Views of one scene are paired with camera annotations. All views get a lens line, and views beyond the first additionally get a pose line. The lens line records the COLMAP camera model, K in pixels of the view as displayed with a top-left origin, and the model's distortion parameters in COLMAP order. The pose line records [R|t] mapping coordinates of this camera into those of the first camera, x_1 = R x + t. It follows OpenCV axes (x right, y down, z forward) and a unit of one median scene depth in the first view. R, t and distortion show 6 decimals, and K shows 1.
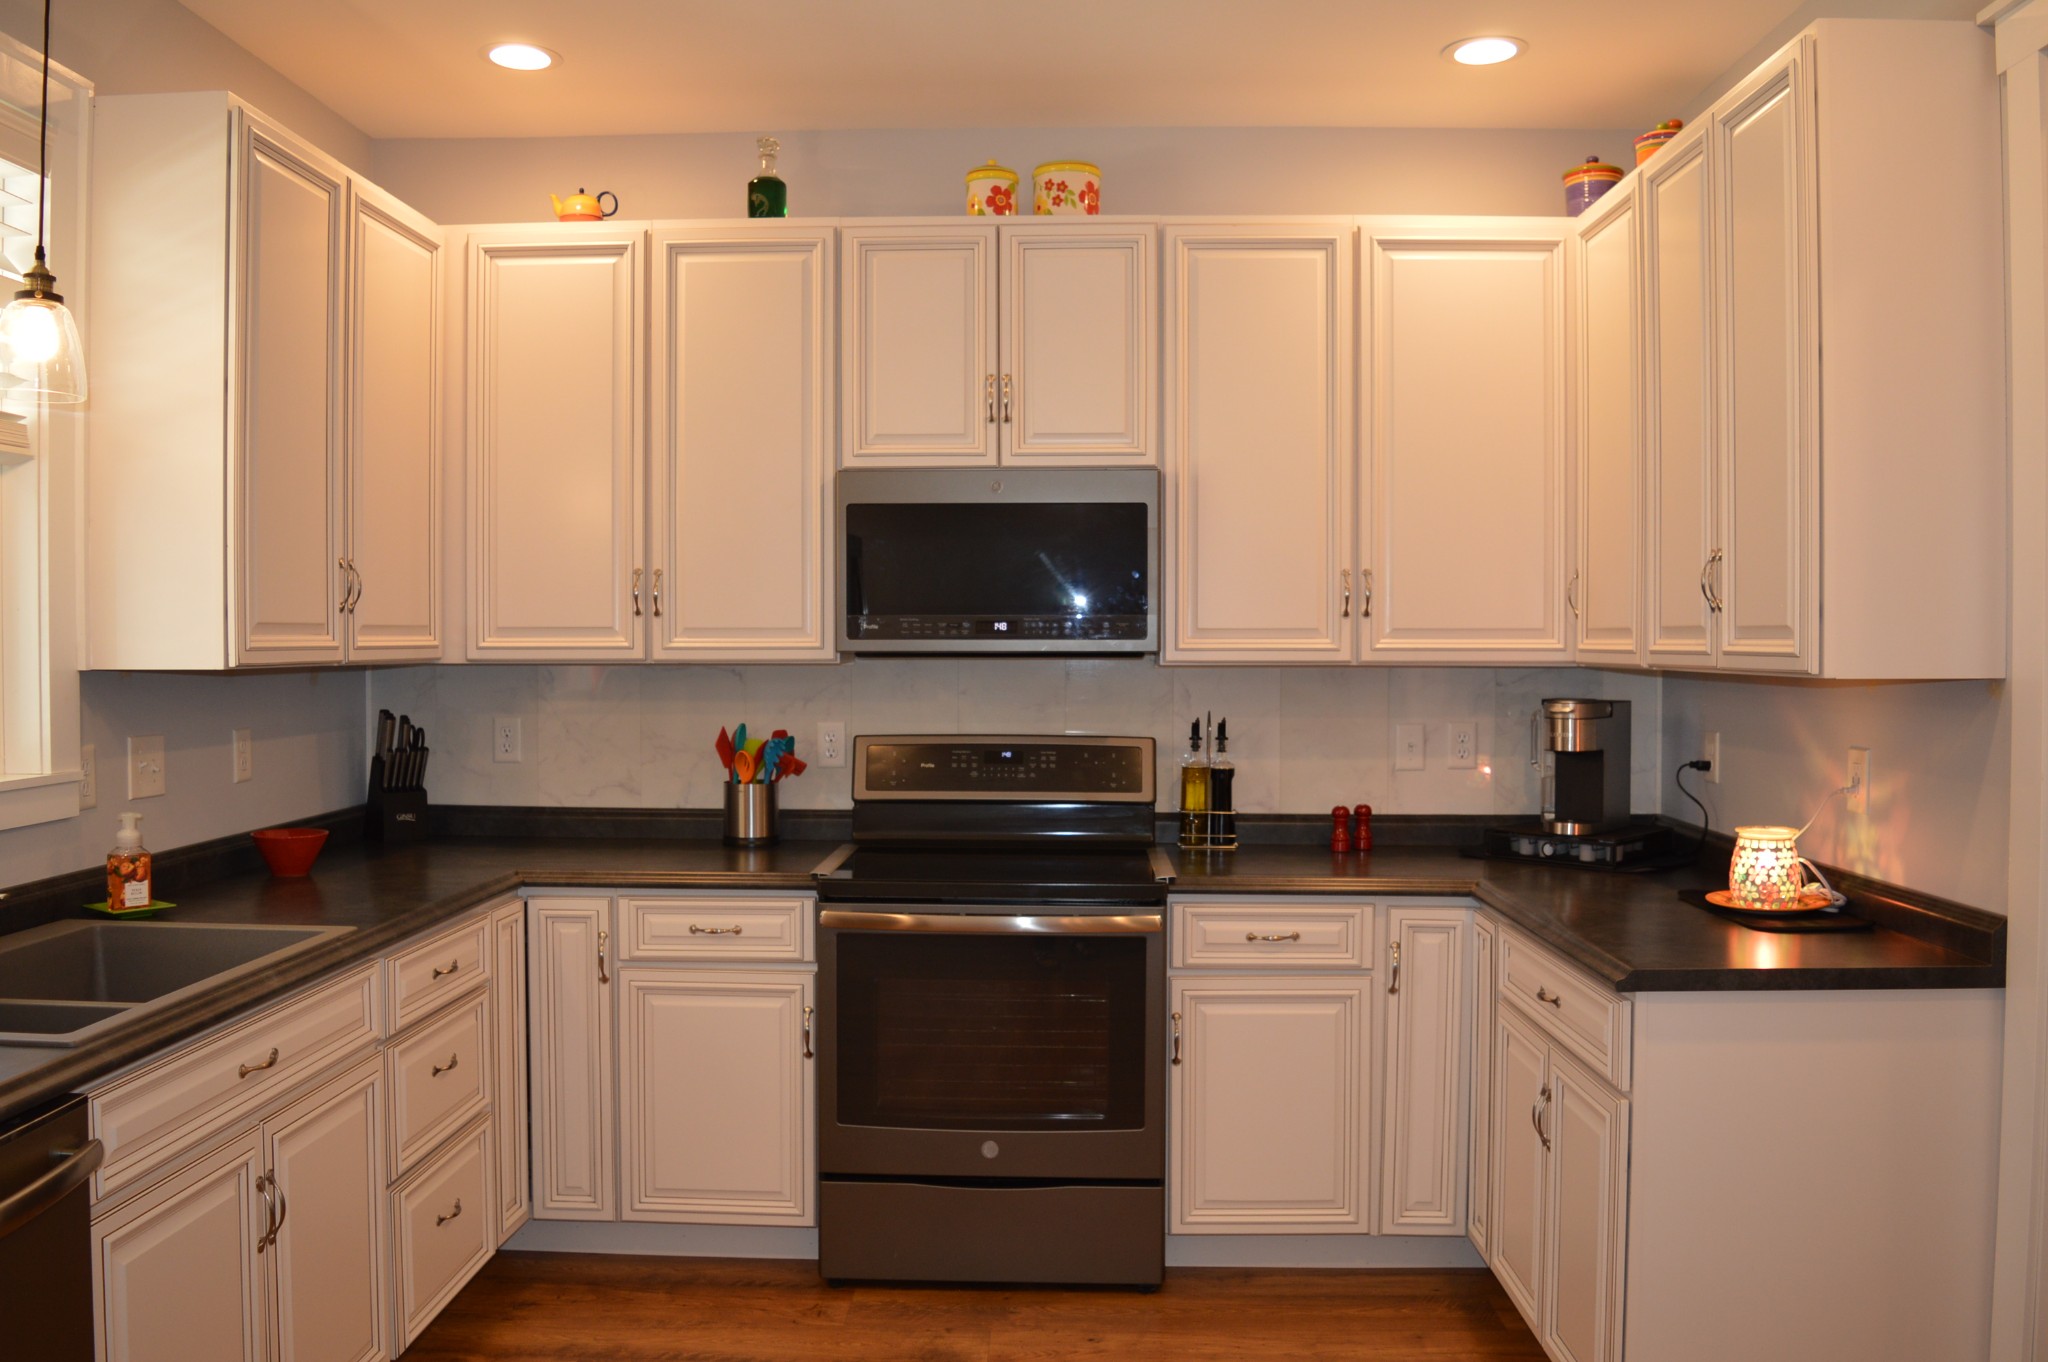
lens RADIAL K [[1610.0, 0, 1022.2], [0, 1610.0, 672.6], [0, 0, 1]] dist [-0.095602, 0.010402]
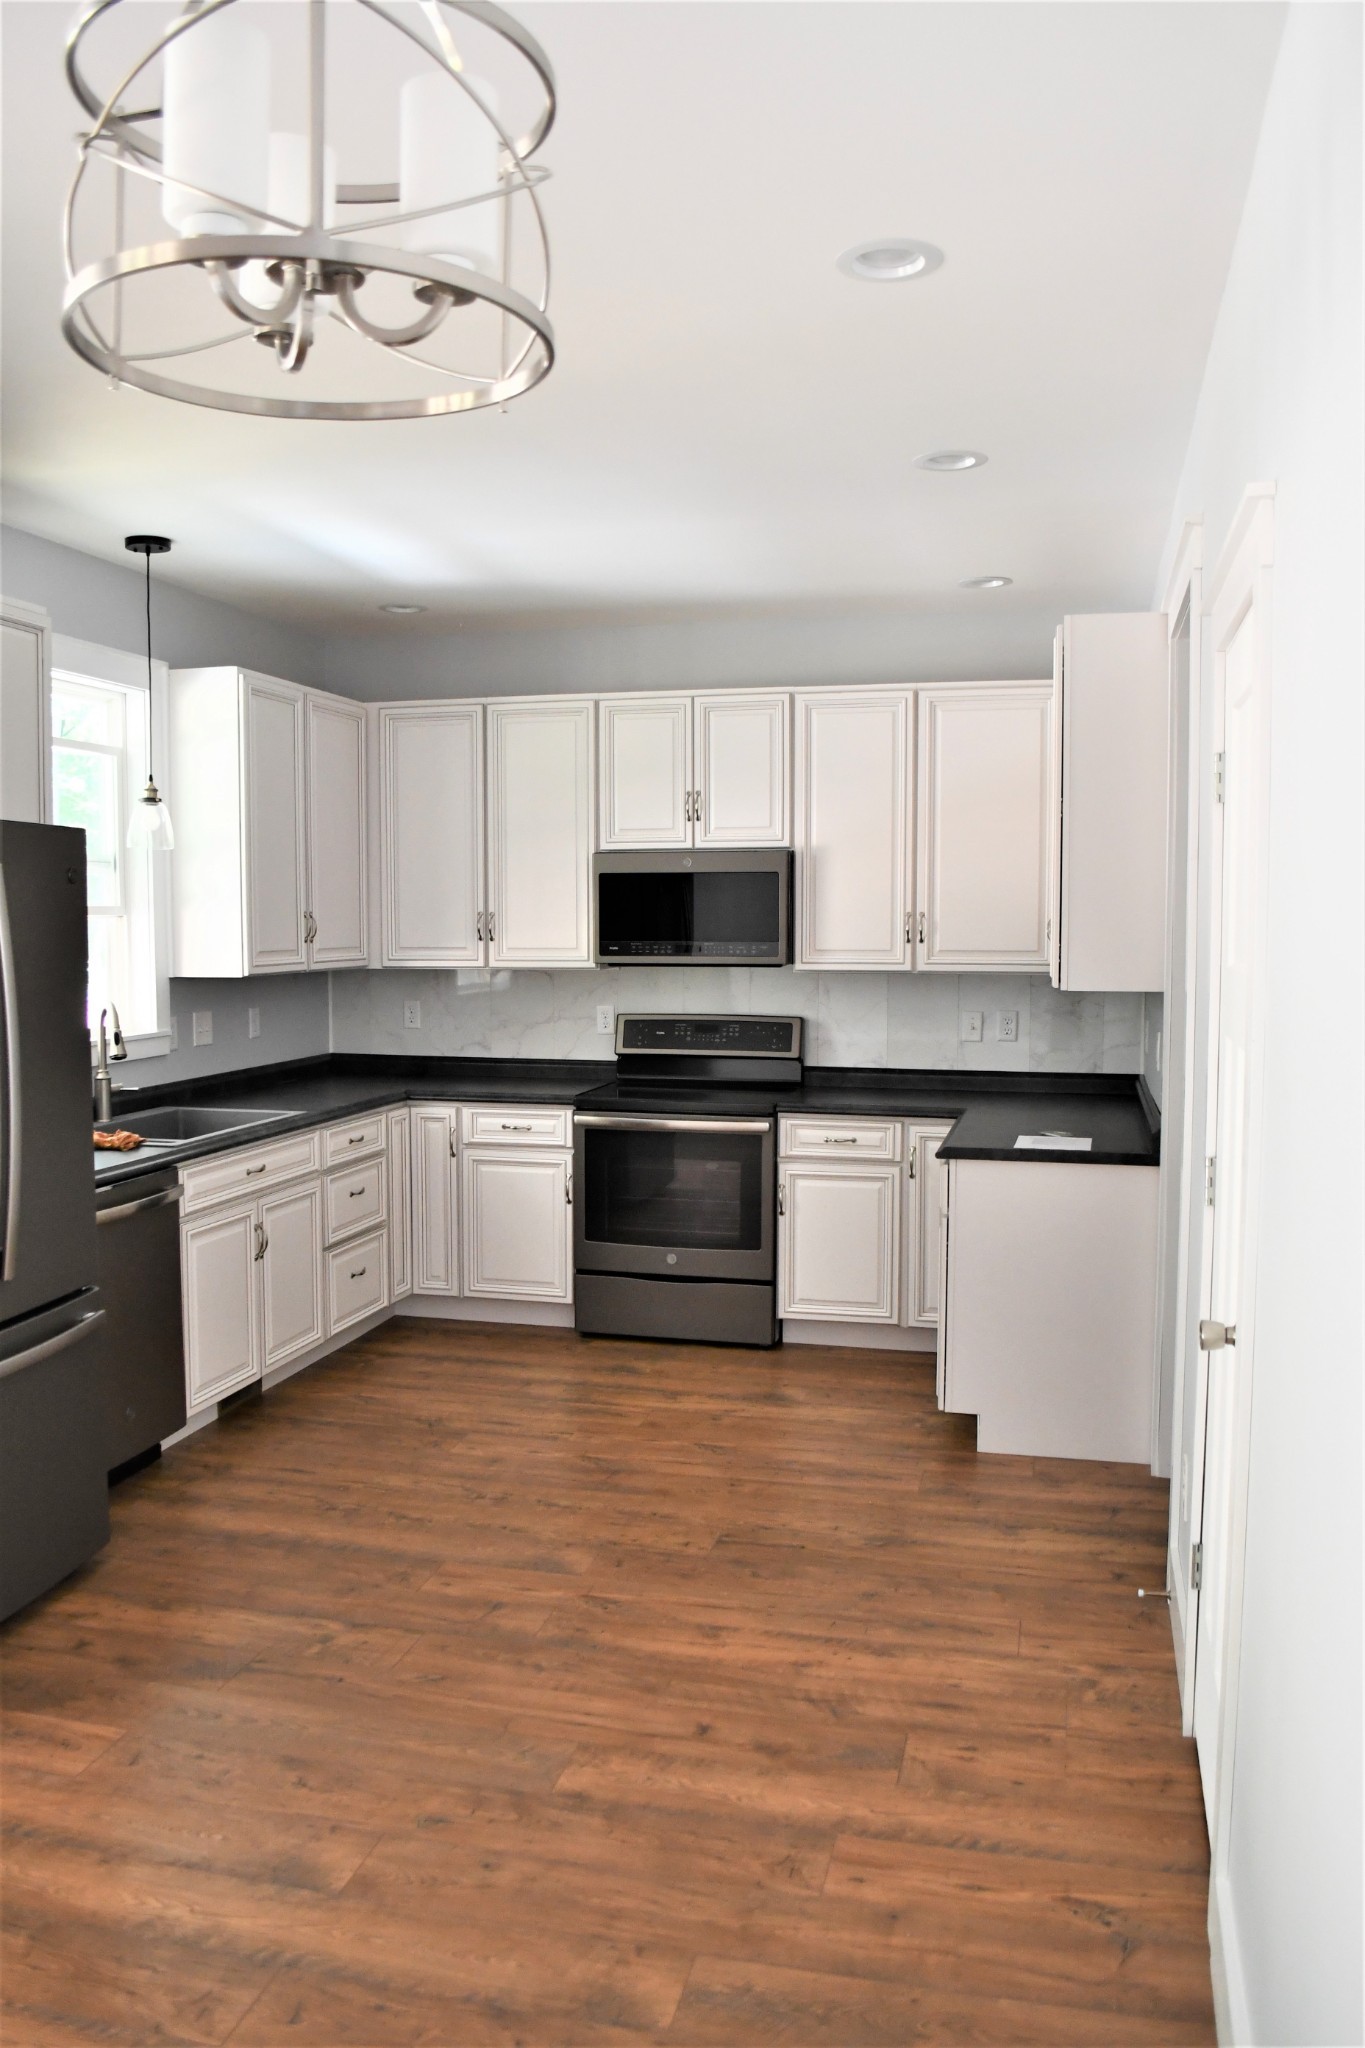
lens RADIAL K [[1610.0, 0, 680.5], [0, 1610.0, 1035.2], [0, 0, 1]] dist [-0.095602, 0.010402]
pose [[0.976967, 0.014246, -0.212914, 0.343759], [-0.002854, 0.998552, 0.053716, -0.029845], [0.213371, -0.051872, 0.975593, -0.631386]]
